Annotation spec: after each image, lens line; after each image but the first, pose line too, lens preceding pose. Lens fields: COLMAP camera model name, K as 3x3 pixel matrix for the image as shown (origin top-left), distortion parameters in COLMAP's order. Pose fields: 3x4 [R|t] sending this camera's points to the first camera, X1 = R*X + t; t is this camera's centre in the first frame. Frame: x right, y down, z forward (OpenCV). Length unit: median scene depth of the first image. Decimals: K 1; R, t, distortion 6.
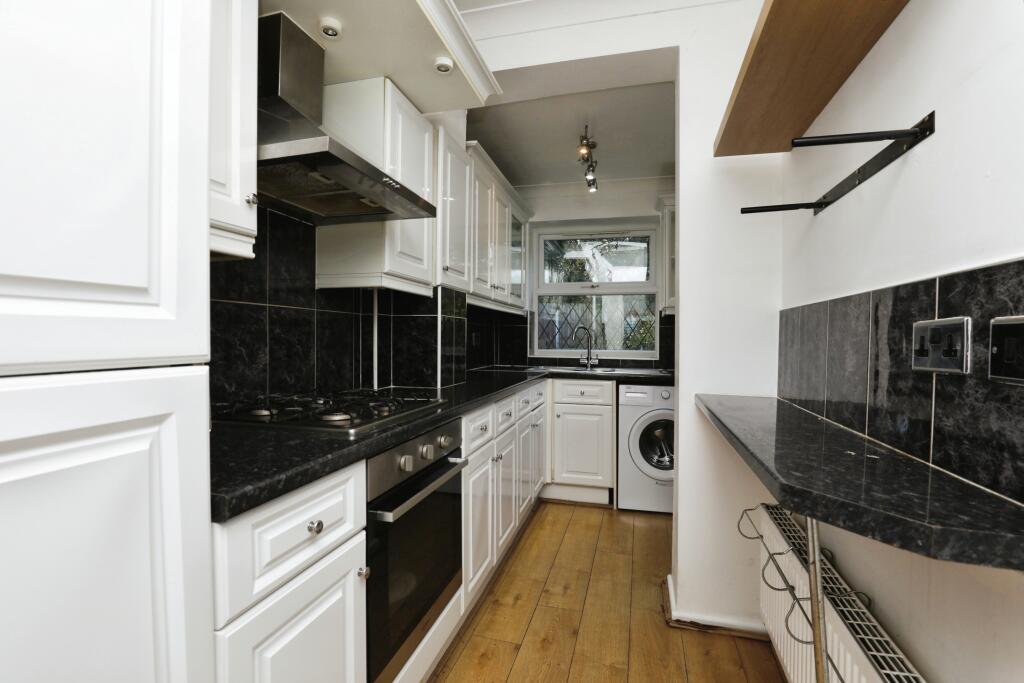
lens RADIAL K [[468.6, 0, 512.0], [0, 468.6, 341.5], [0, 0, 1]] dist [0.000287, 0.000013]
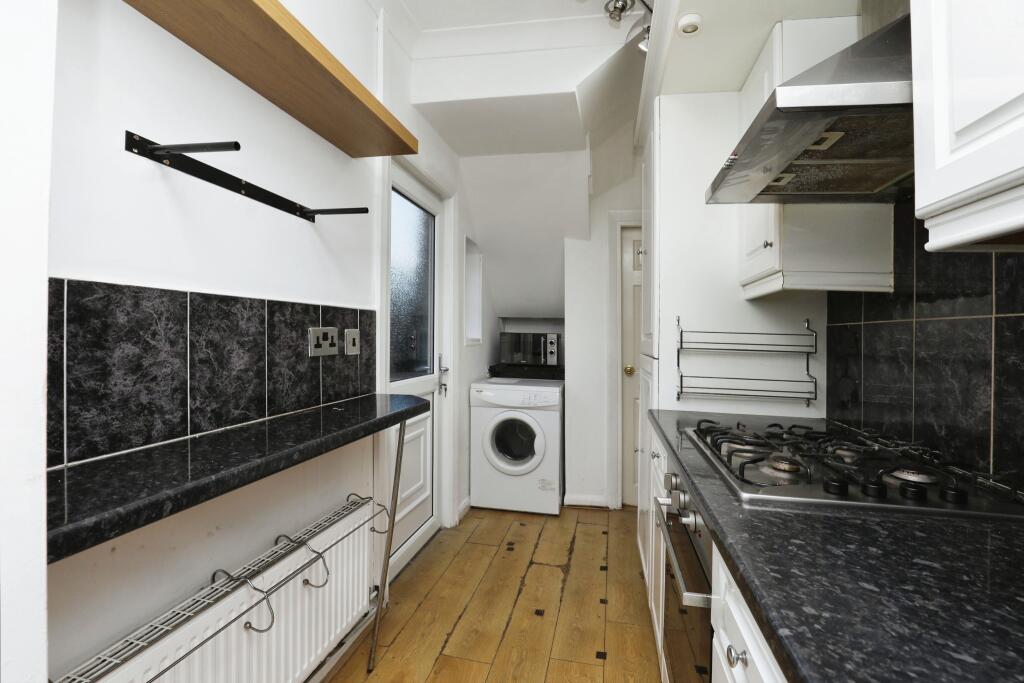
lens RADIAL K [[468.6, 0, 512.0], [0, 468.6, 341.5], [0, 0, 1]] dist [0.000031, -0.000001]
pose [[-0.998730, -0.036253, -0.034985, 0.158444], [-0.037175, 0.998969, 0.026051, -0.050483], [0.034005, 0.027319, -0.999048, 2.142822]]
